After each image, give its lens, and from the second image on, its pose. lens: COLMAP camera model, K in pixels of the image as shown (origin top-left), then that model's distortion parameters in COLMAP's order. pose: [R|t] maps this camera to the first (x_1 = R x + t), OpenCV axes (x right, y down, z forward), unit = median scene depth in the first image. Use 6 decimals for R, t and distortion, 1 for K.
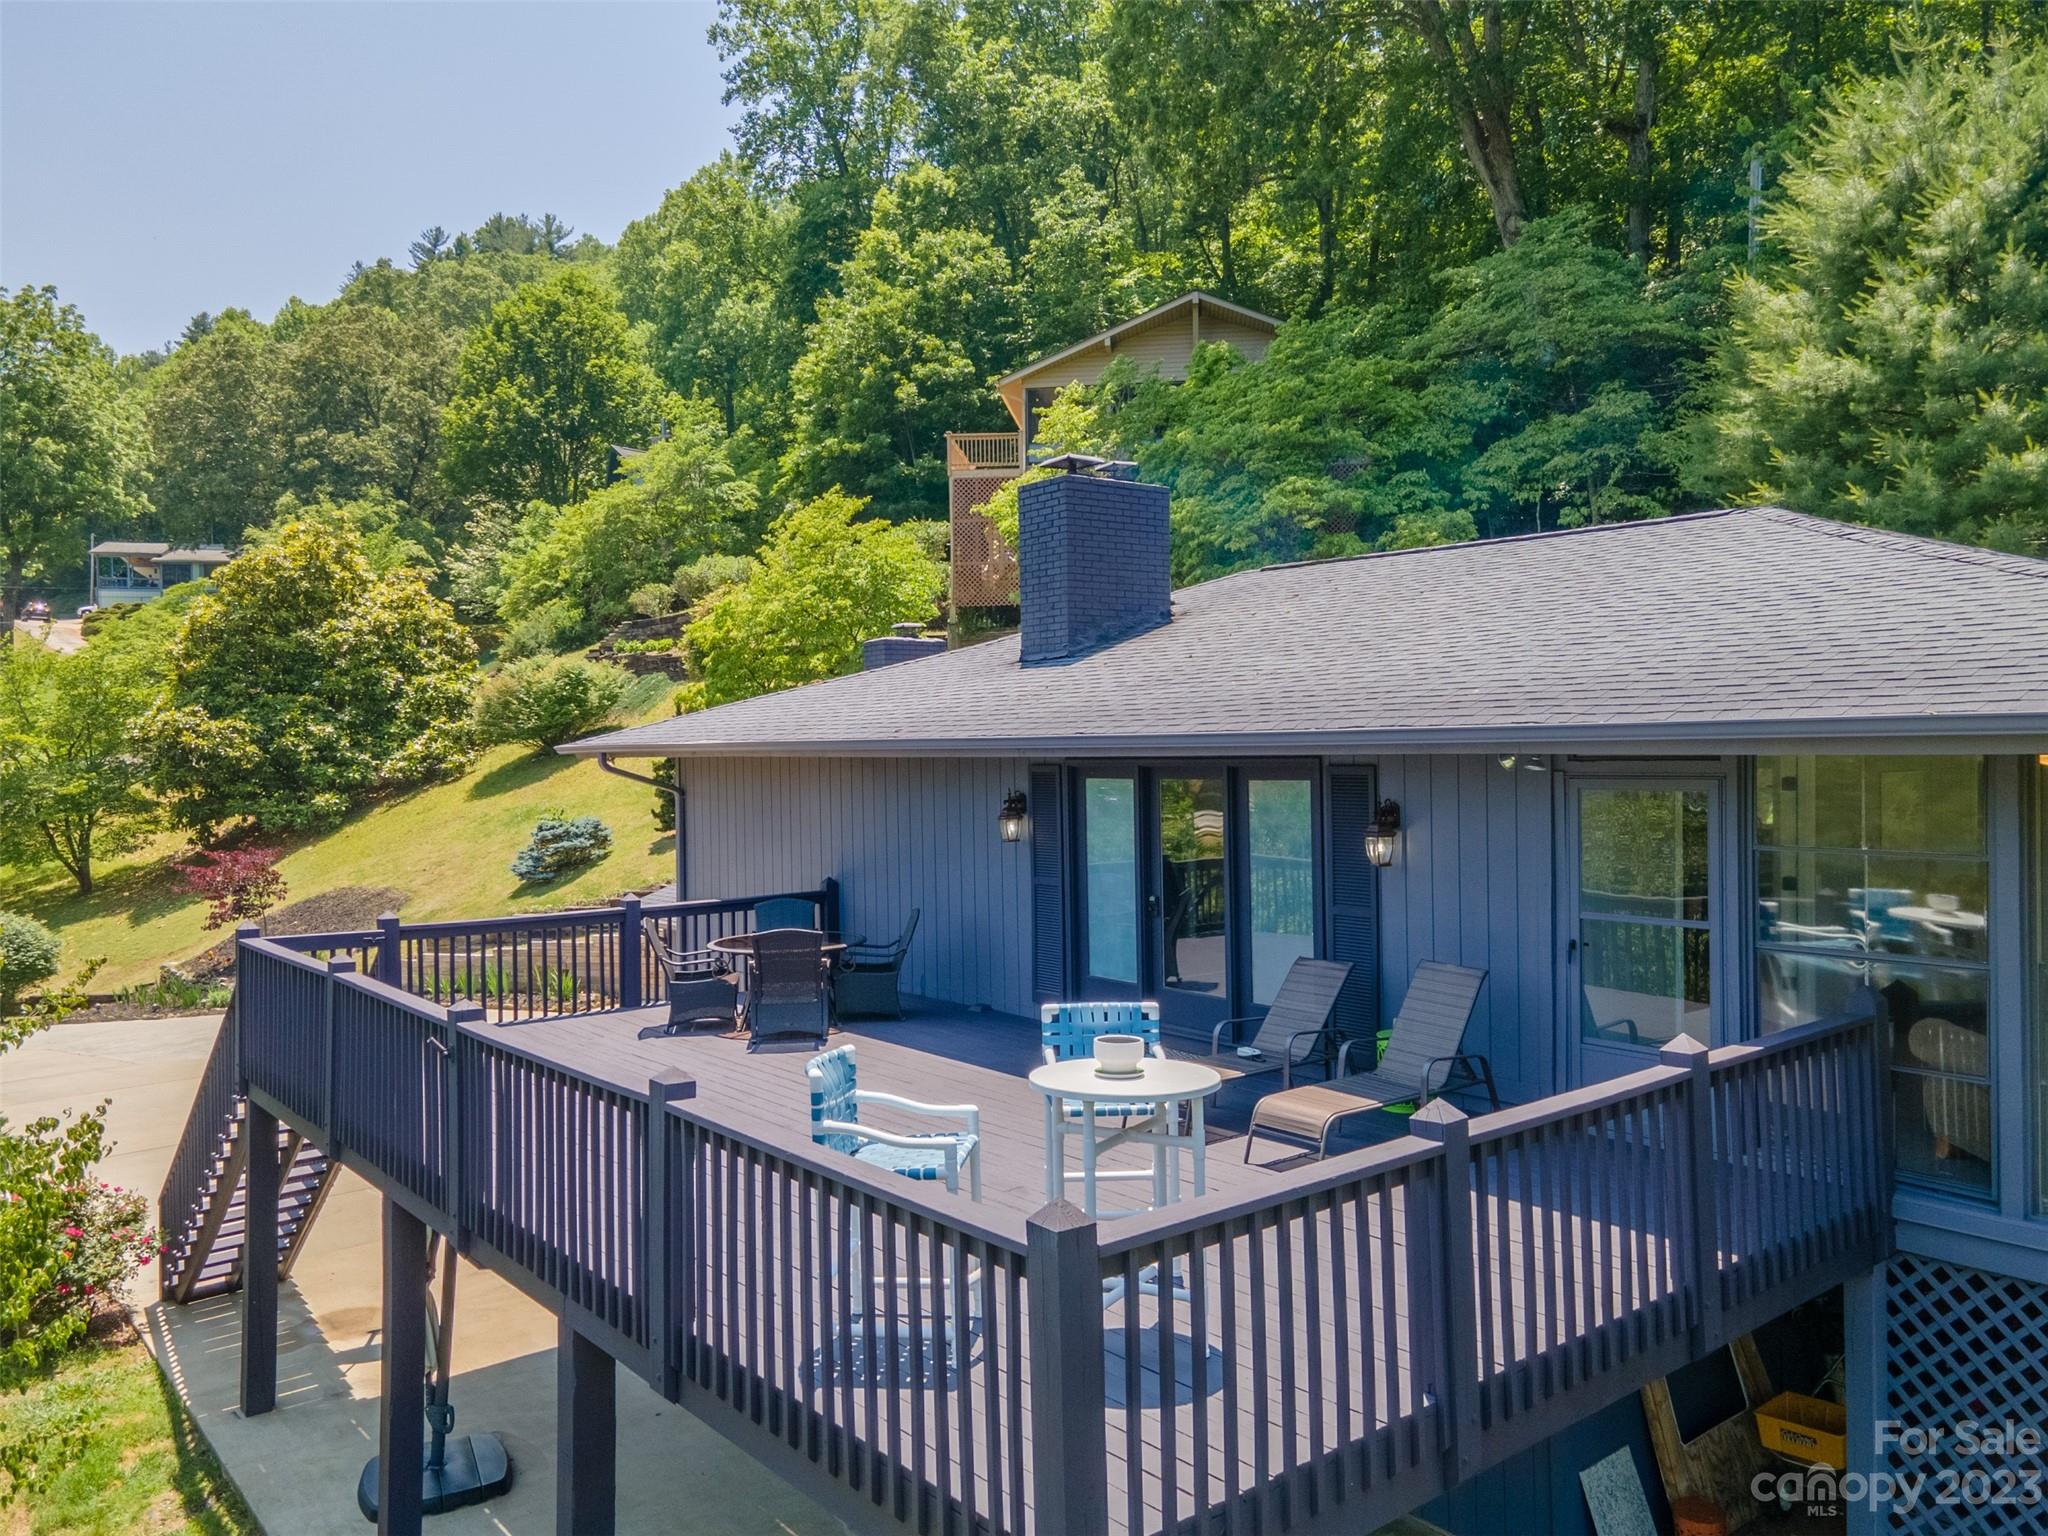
lens RADIAL K [[1508.9, 0, 1019.3], [0, 1508.9, 774.8], [0, 0, 1]] dist [0.031934, -0.002250]
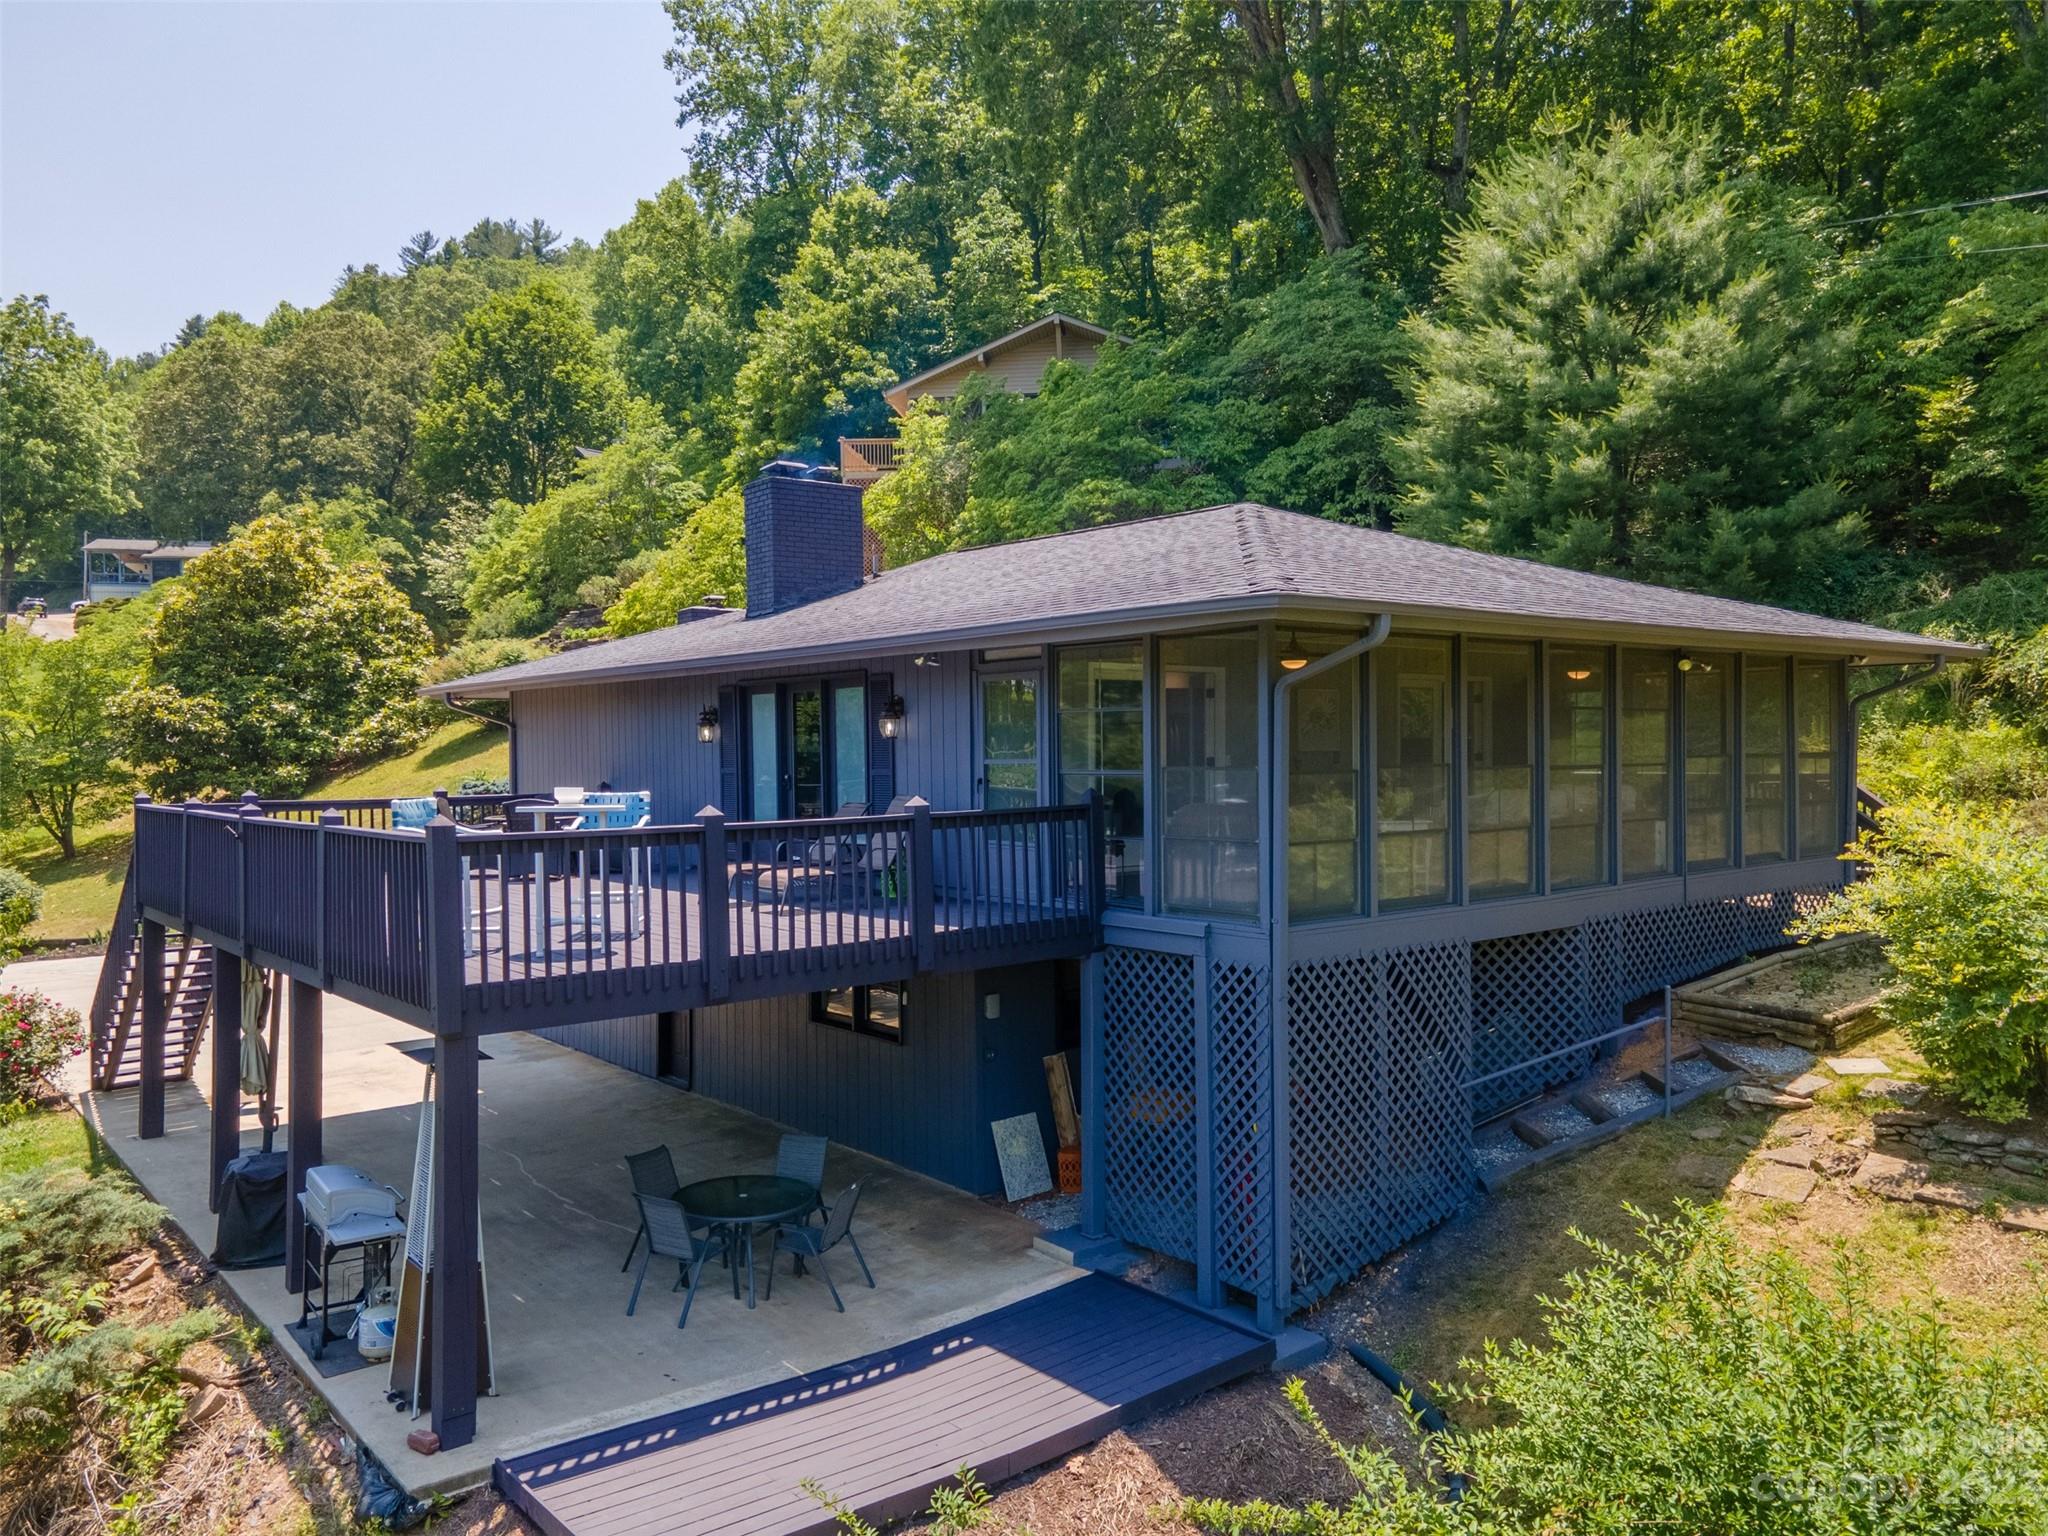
lens RADIAL K [[1508.9, 0, 1022.8], [0, 1508.9, 774.6], [0, 0, 1]] dist [0.031934, -0.002250]
pose [[0.999998, 0.001109, 0.001655, 0.056939], [-0.001108, 0.999999, -0.000495, 0.014887], [-0.001655, 0.000493, 0.999999, -0.077167]]
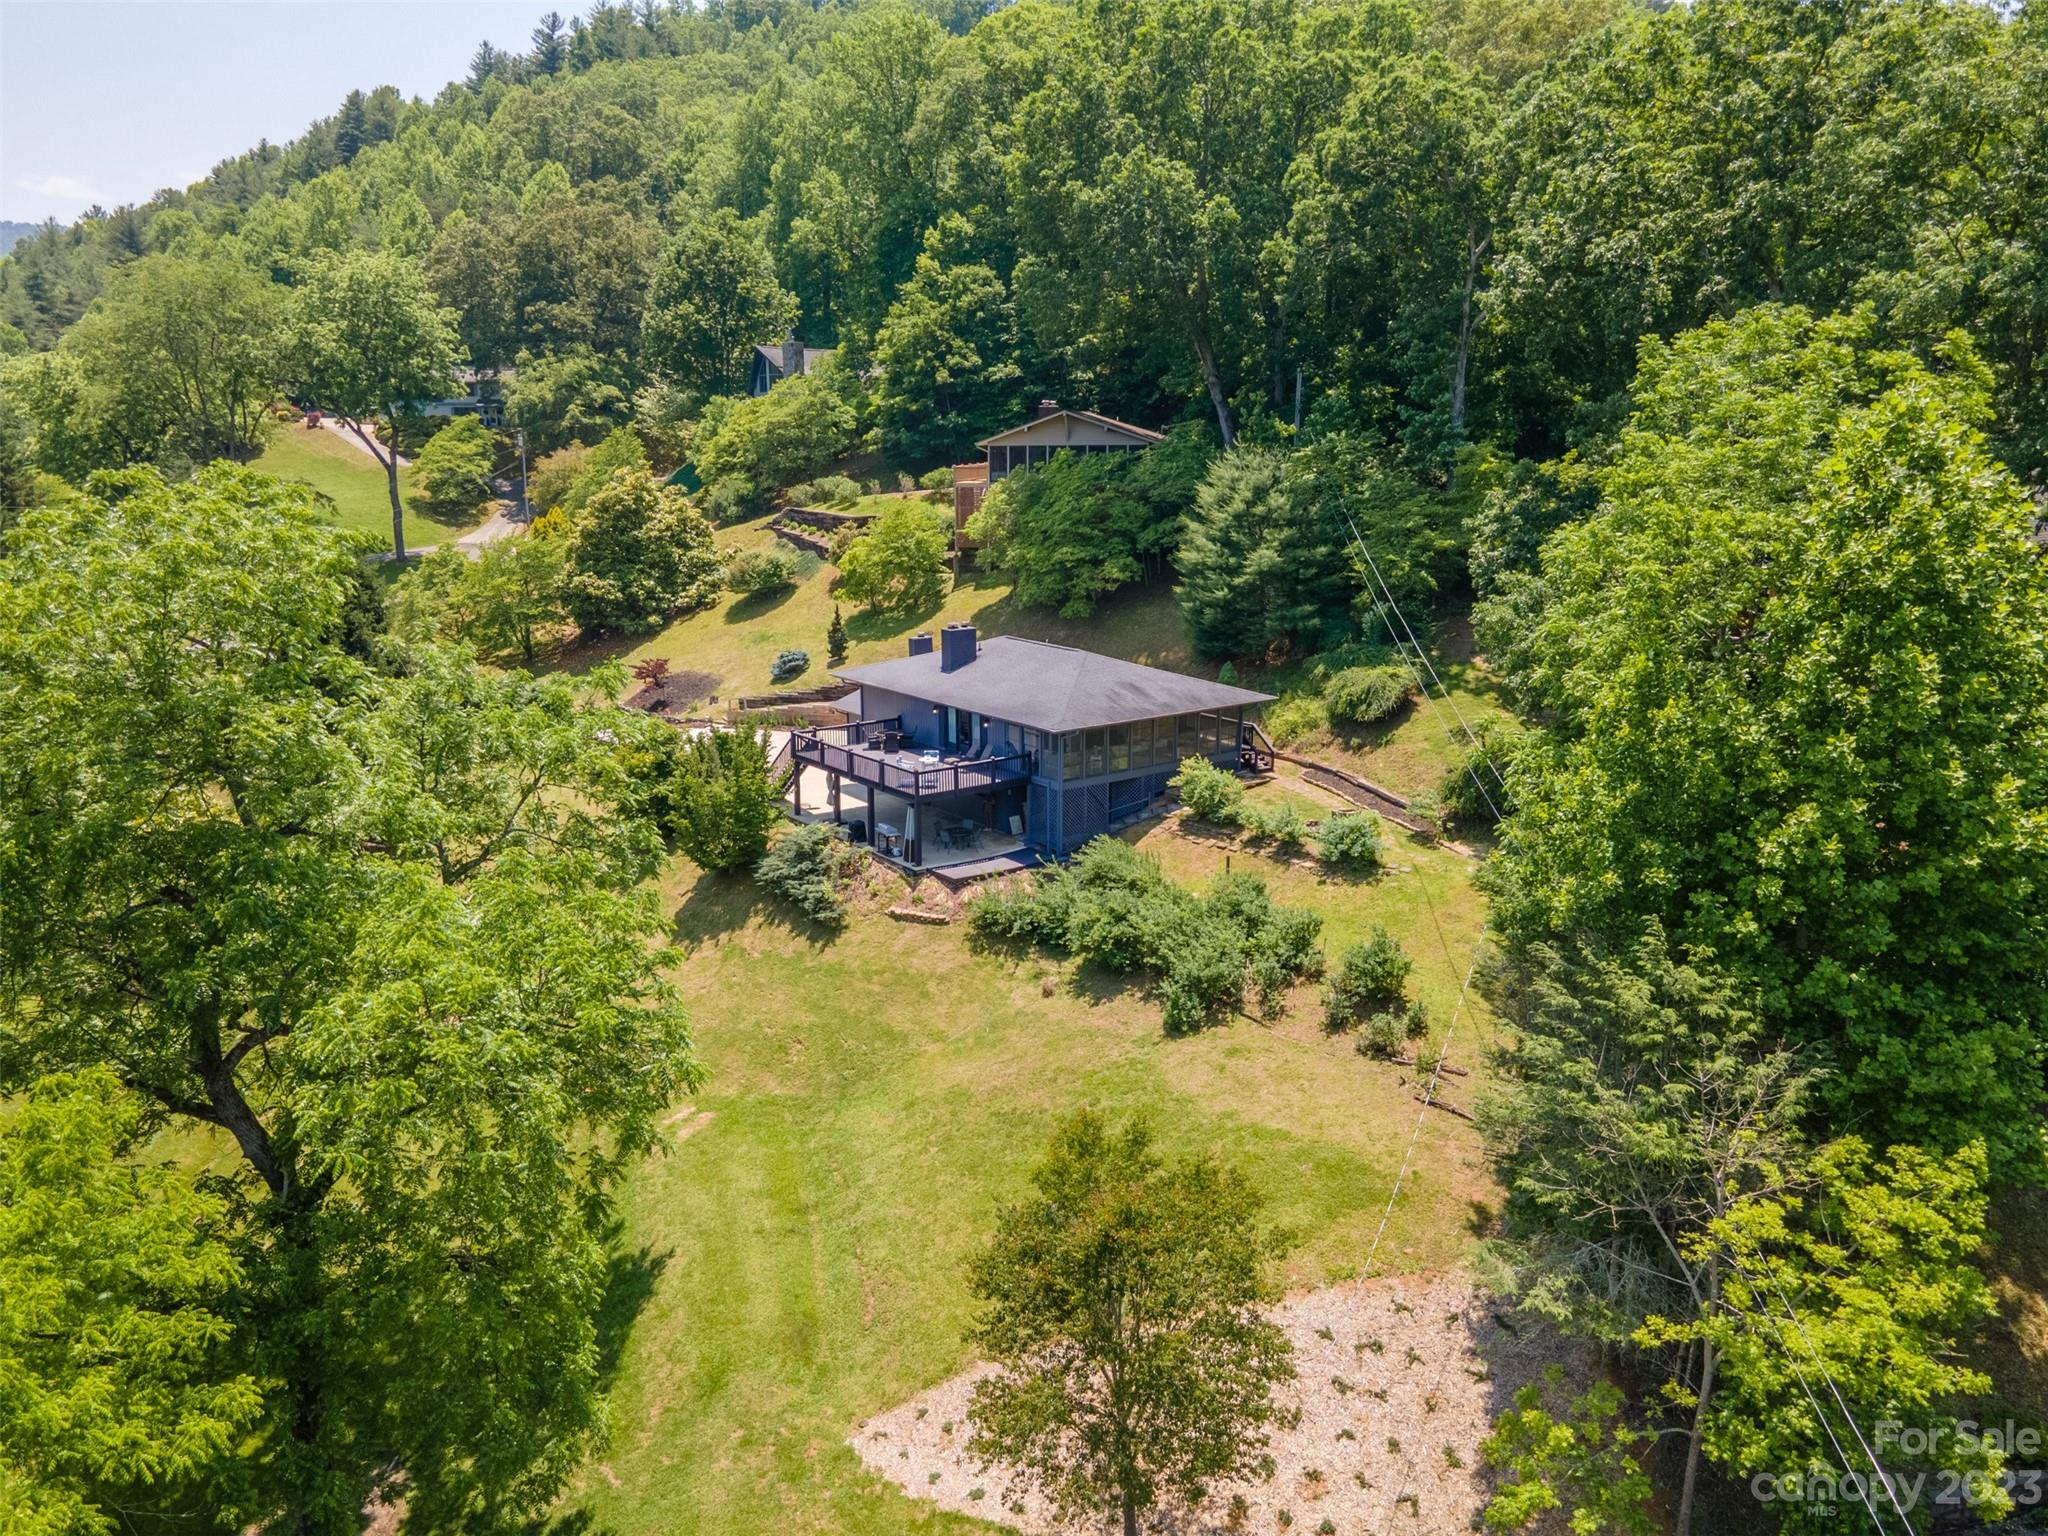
lens RADIAL K [[1508.9, 0, 1023.5], [0, 1508.9, 762.4], [0, 0, 1]] dist [0.031934, -0.002250]
pose [[0.998852, 0.020094, -0.043476, 0.103355], [-0.011150, 0.980353, 0.196937, -0.158752], [0.046579, -0.196226, 0.979452, -0.793396]]
